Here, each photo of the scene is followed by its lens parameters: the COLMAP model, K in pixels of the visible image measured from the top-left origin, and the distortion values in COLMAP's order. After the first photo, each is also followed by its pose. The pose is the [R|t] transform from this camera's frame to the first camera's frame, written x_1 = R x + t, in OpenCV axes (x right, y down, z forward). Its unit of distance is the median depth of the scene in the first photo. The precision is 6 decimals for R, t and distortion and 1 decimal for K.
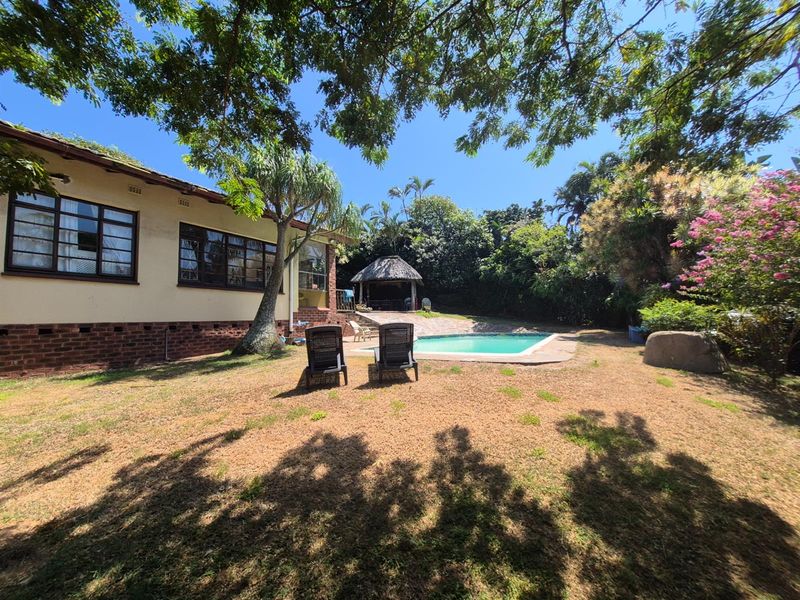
lens RADIAL K [[321.3, 0, 421.6], [0, 321.3, 296.1], [0, 0, 1]] dist [0.000119, -0.000018]
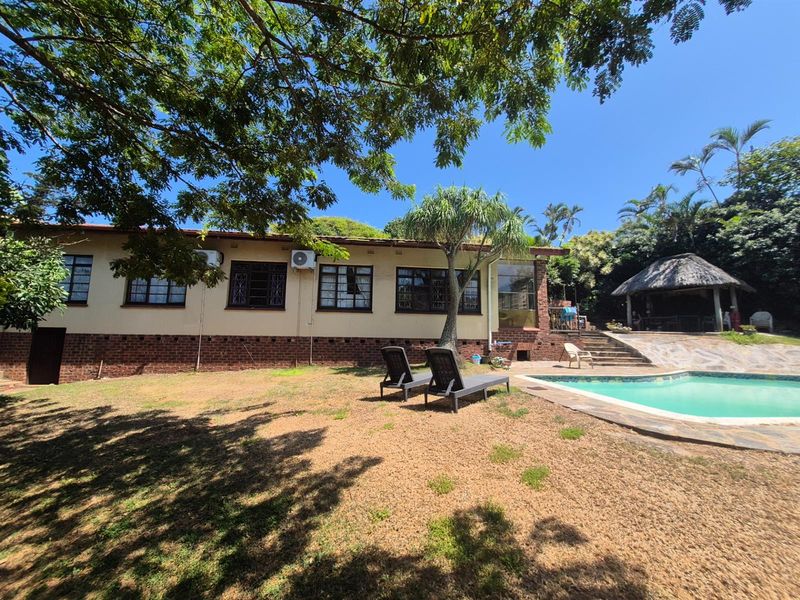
lens RADIAL K [[324.9, 0, 400.0], [0, 324.9, 300.0], [0, 0, 1]] dist [0.000968, 0.000093]
pose [[0.552672, -0.062182, -0.831076, 0.273254], [0.029351, 0.998046, -0.055157, -0.004031], [0.832882, 0.006091, 0.553417, 0.138033]]
